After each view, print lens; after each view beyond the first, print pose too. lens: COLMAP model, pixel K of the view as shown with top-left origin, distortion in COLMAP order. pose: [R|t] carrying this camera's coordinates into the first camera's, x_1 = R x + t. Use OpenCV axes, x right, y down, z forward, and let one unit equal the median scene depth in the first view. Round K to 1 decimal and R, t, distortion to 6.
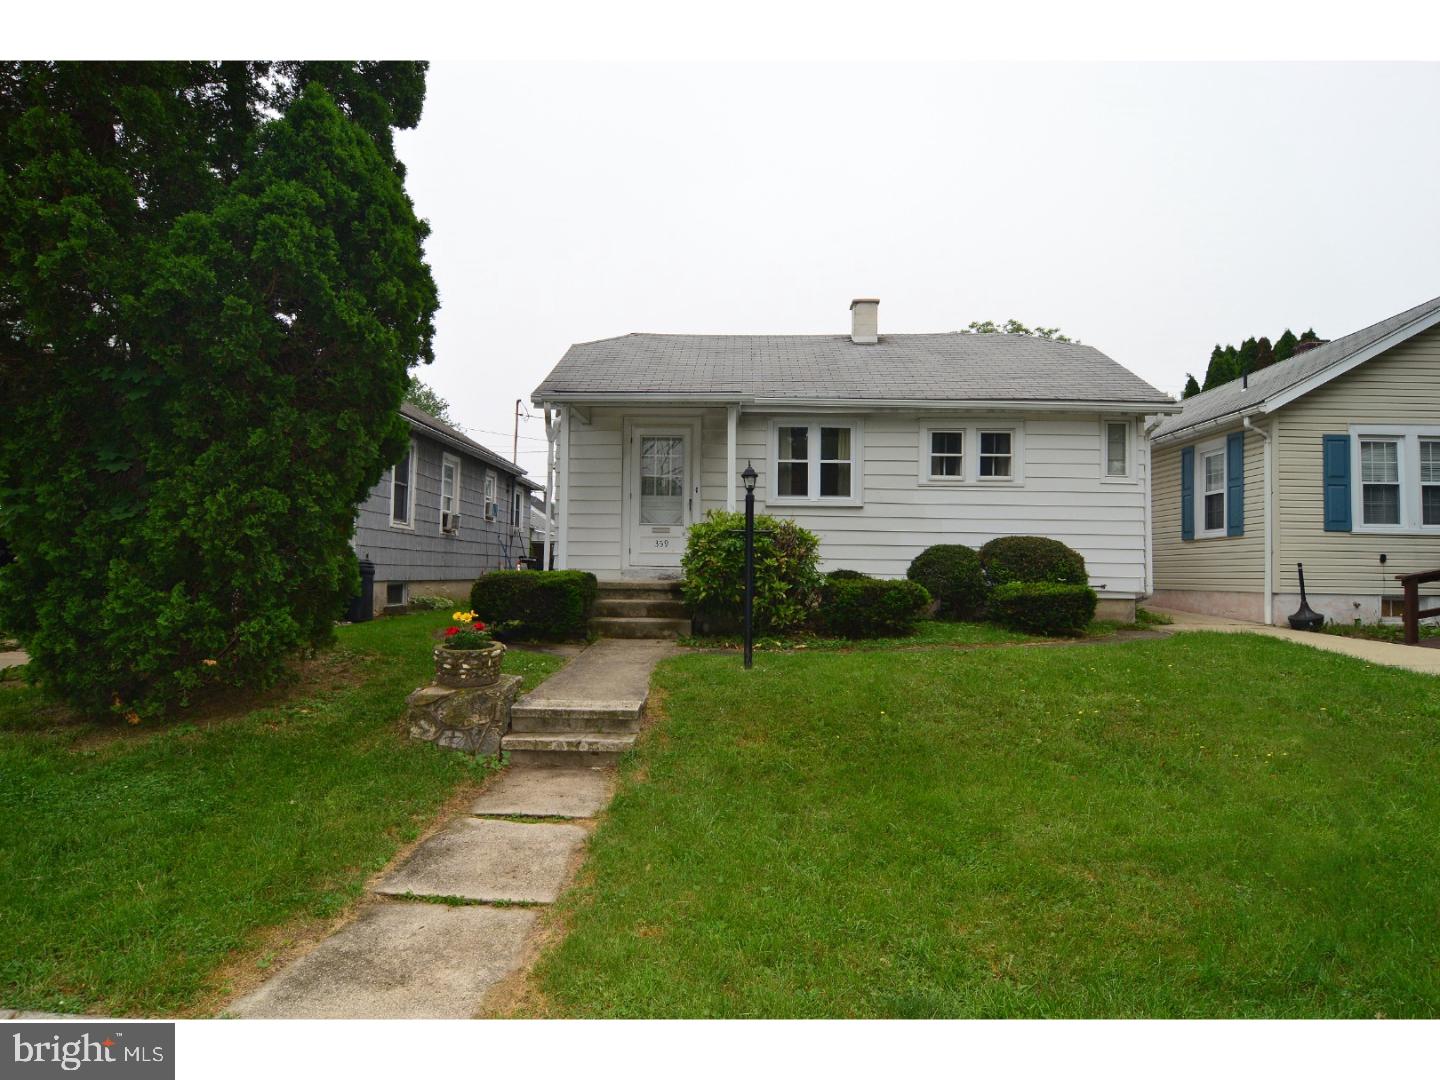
lens RADIAL K [[795.5, 0, 715.1], [0, 795.5, 544.4], [0, 0, 1]] dist [-0.002652, -0.014345]
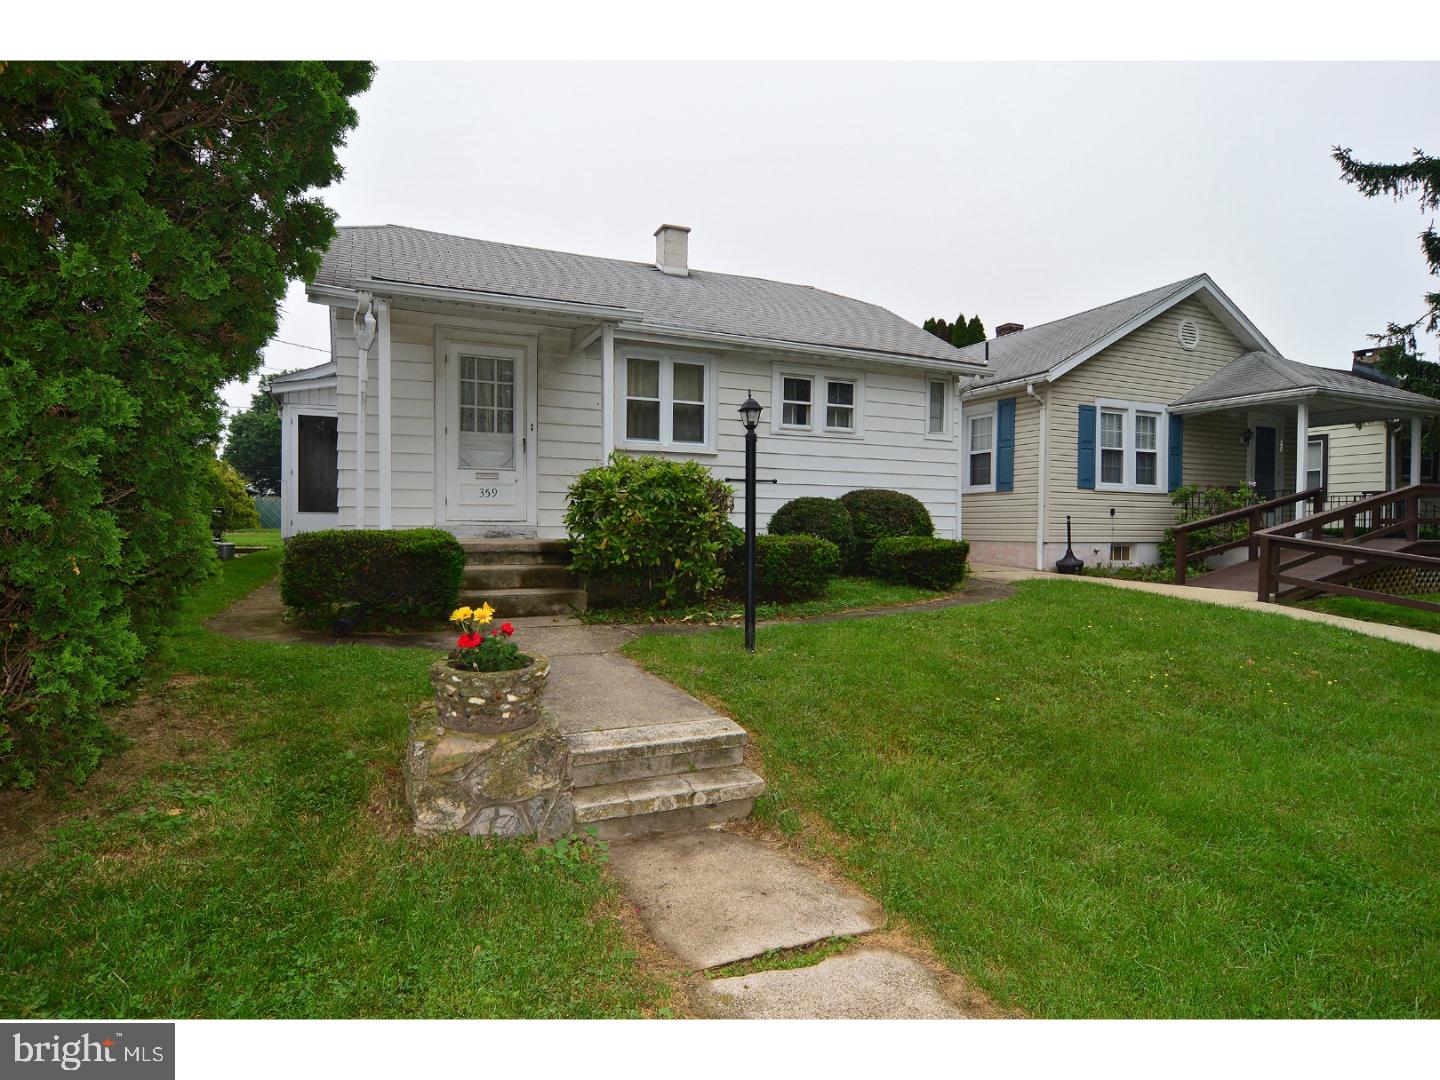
lens RADIAL K [[780.7, 0, 720.1], [0, 780.7, 543.1], [0, 0, 1]] dist [-0.003264, -0.013957]
pose [[0.899730, -0.017514, 0.436095, -0.206812], [-0.009686, 0.998147, 0.060069, -0.000113], [-0.436339, -0.058270, 0.897894, 0.198634]]
